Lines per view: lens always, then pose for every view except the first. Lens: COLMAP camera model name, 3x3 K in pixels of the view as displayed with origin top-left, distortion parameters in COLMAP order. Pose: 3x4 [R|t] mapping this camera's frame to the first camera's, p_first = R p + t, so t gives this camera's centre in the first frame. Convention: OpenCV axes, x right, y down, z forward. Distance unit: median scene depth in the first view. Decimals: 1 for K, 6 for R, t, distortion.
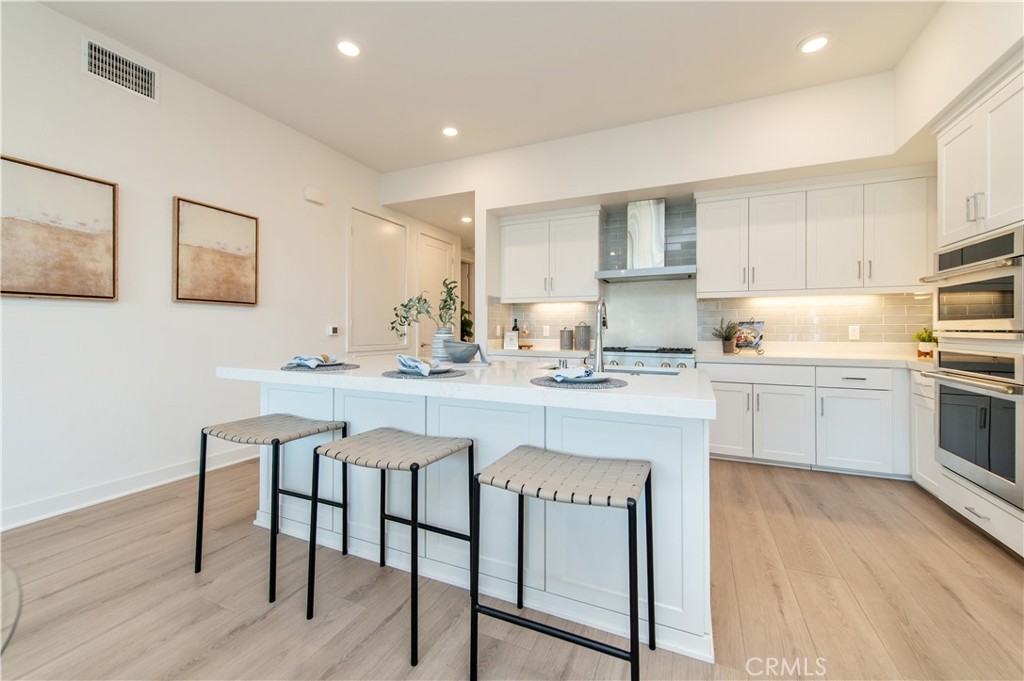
lens RADIAL K [[403.4, 0, 514.5], [0, 403.4, 319.4], [0, 0, 1]] dist [0.007474, -0.002162]
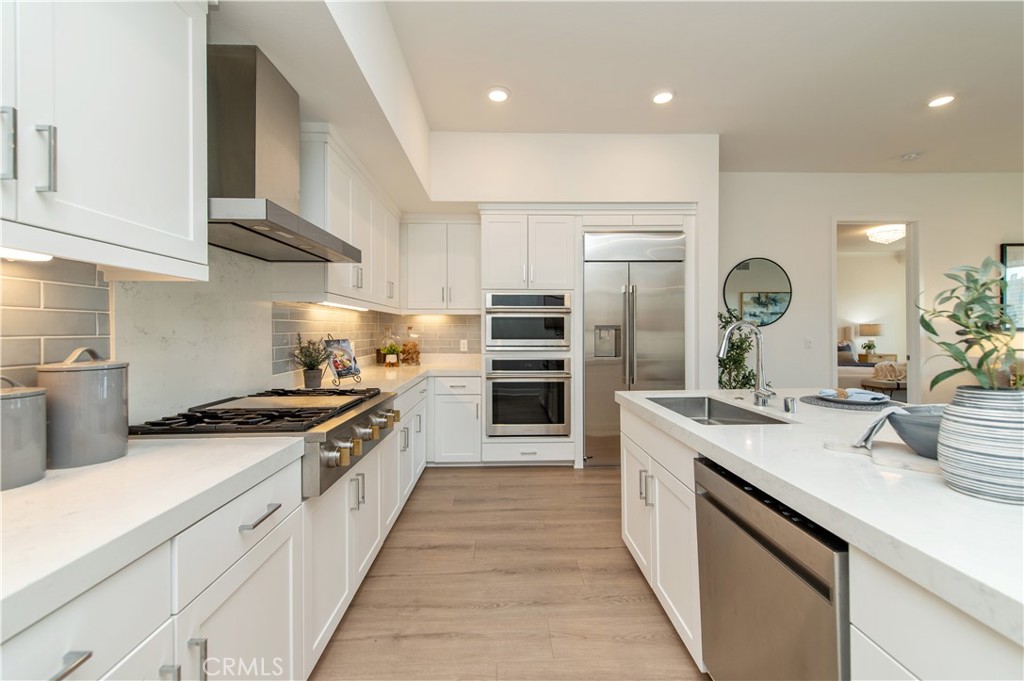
lens RADIAL K [[403.4, 0, 510.8], [0, 403.4, 335.2], [0, 0, 1]] dist [0.007474, -0.002162]
pose [[-0.426035, -0.010899, 0.904641, -0.258859], [-0.017501, 0.999840, 0.003804, -0.013485], [-0.904537, -0.014211, -0.426158, 1.321585]]
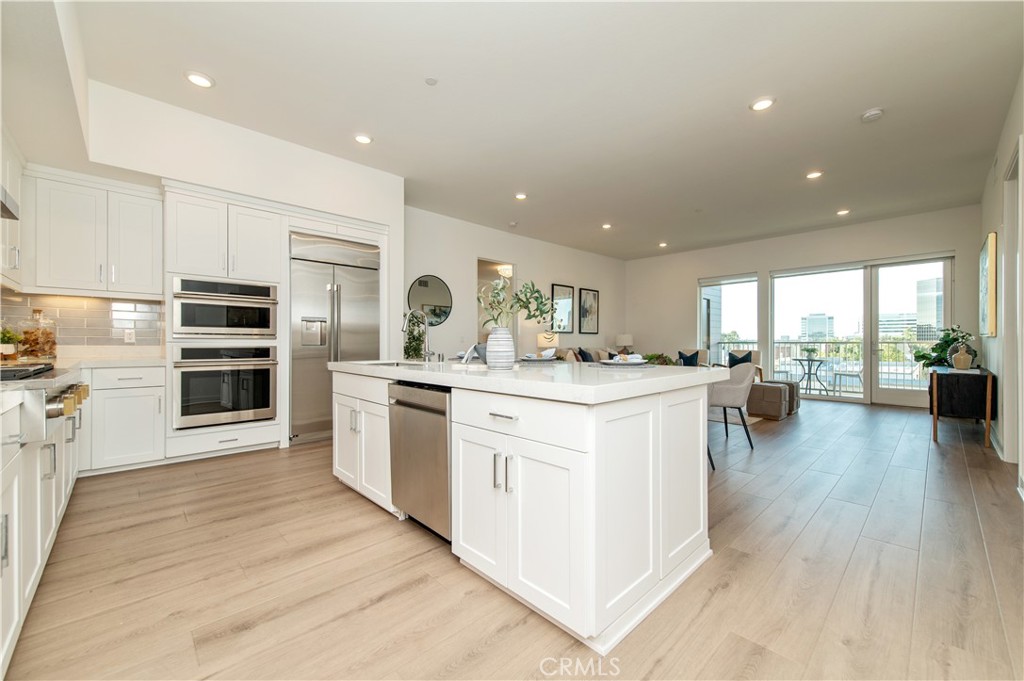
lens RADIAL K [[403.4, 0, 512.4], [0, 403.4, 339.3], [0, 0, 1]] dist [0.007474, -0.002162]
pose [[-0.922102, 0.000579, 0.386946, -0.451445], [-0.011578, 0.999510, -0.029087, 0.066932], [-0.386774, -0.031301, -0.921643, 1.556979]]
